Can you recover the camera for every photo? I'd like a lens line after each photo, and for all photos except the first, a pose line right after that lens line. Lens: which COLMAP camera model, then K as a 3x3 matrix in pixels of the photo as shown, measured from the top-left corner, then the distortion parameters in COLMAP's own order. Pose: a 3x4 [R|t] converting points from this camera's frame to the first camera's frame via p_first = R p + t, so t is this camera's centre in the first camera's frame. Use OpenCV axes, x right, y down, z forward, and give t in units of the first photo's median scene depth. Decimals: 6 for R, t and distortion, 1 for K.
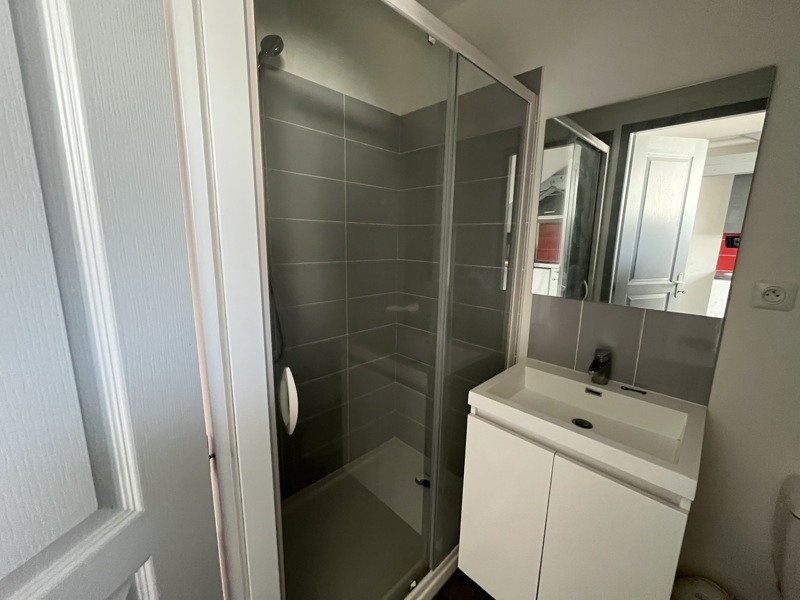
lens RADIAL K [[323.1, 0, 401.6], [0, 323.1, 296.8], [0, 0, 1]] dist [-0.001842, -0.000031]
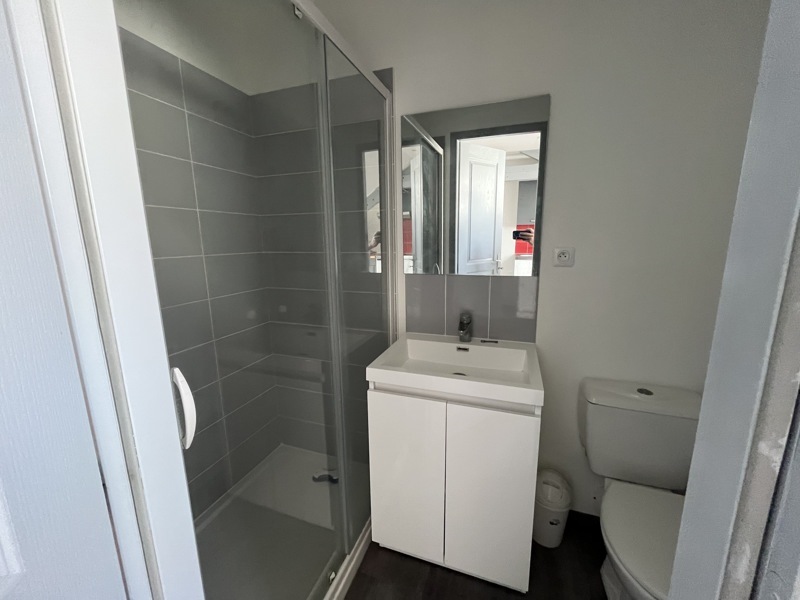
lens RADIAL K [[323.1, 0, 399.0], [0, 323.1, 297.5], [0, 0, 1]] dist [-0.001842, -0.000031]
pose [[0.901385, -0.107587, 0.419440, -0.096572], [0.108084, 0.993884, 0.022656, 0.049505], [-0.419312, 0.024913, 0.907500, 0.005092]]
